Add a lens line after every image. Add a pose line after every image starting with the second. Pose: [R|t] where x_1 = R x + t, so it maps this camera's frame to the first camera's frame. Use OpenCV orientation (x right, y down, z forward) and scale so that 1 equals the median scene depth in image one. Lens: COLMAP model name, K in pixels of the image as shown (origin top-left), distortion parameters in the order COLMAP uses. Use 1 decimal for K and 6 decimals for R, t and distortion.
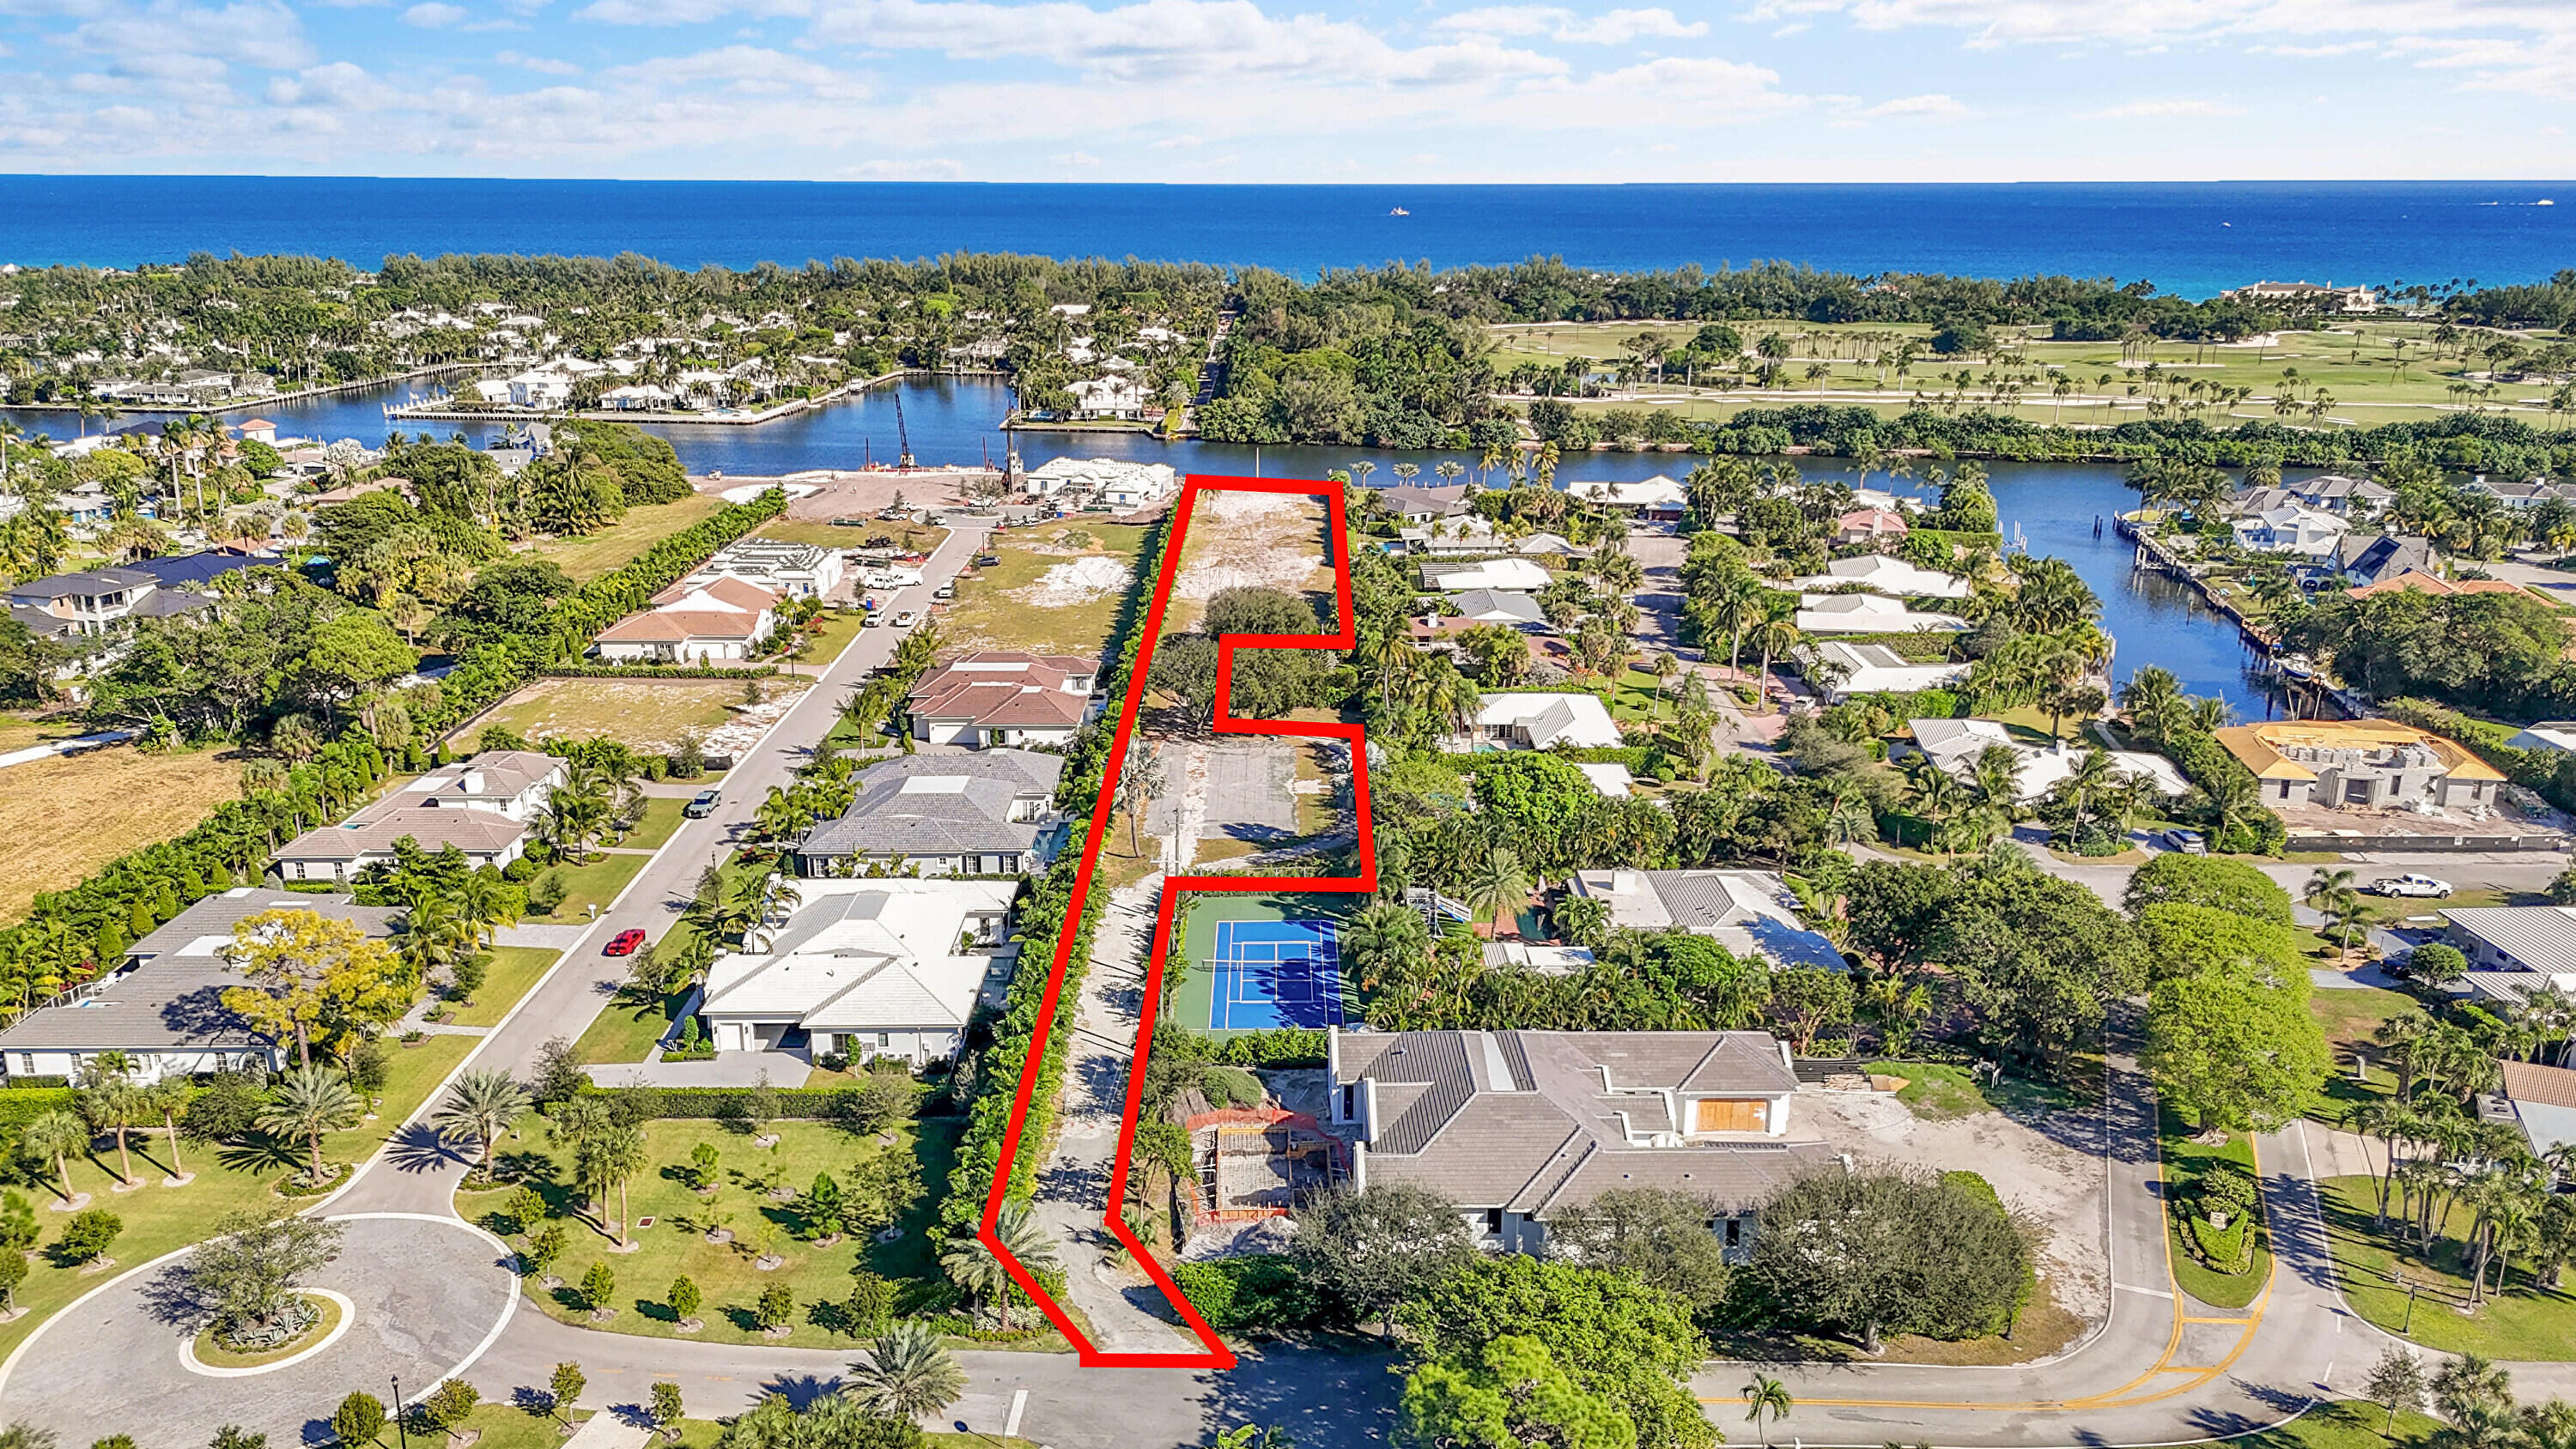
lens RADIAL K [[1890.6, 0, 1288.0], [0, 1890.6, 724.5], [0, 0, 1]] dist [0.078990, -0.077590]
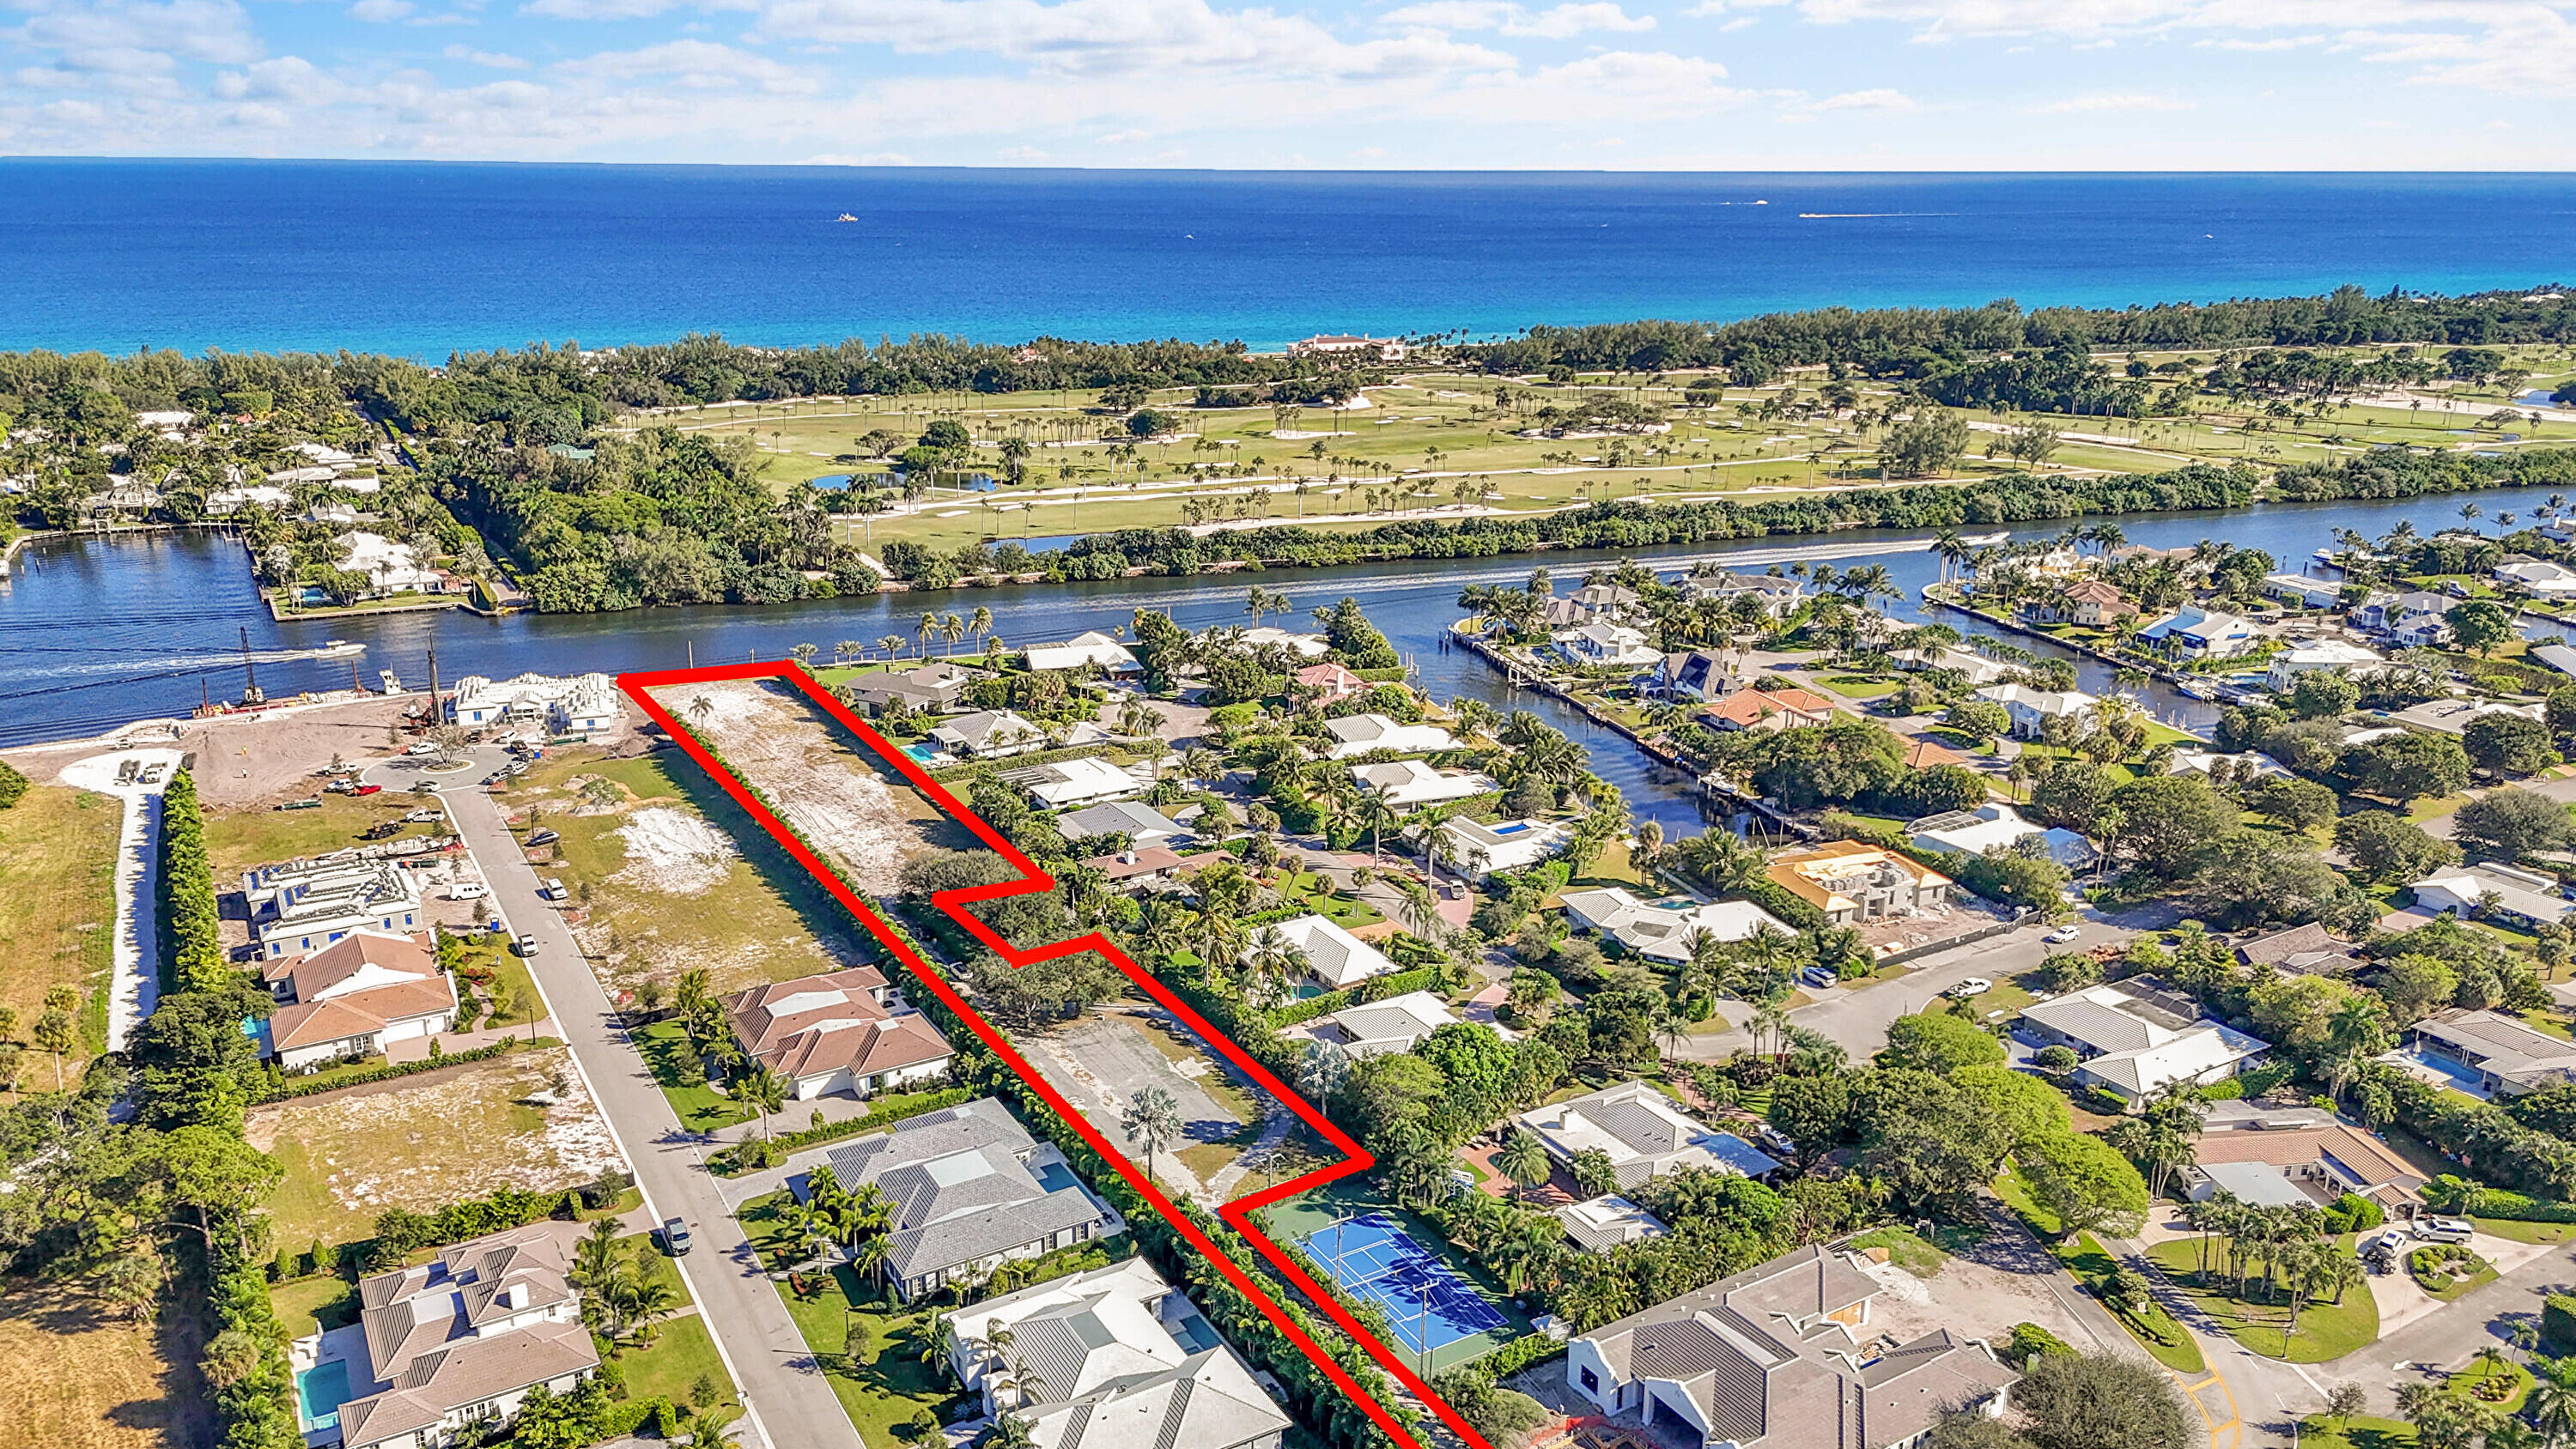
lens RADIAL K [[1874.9, 0, 1292.4], [0, 1874.9, 759.2], [0, 0, 1]] dist [0.074715, -0.063933]
pose [[0.863622, -0.149322, 0.481519, -0.473847], [0.135329, 0.988738, 0.063897, -0.223980], [-0.485637, 0.009981, 0.874103, -0.005201]]
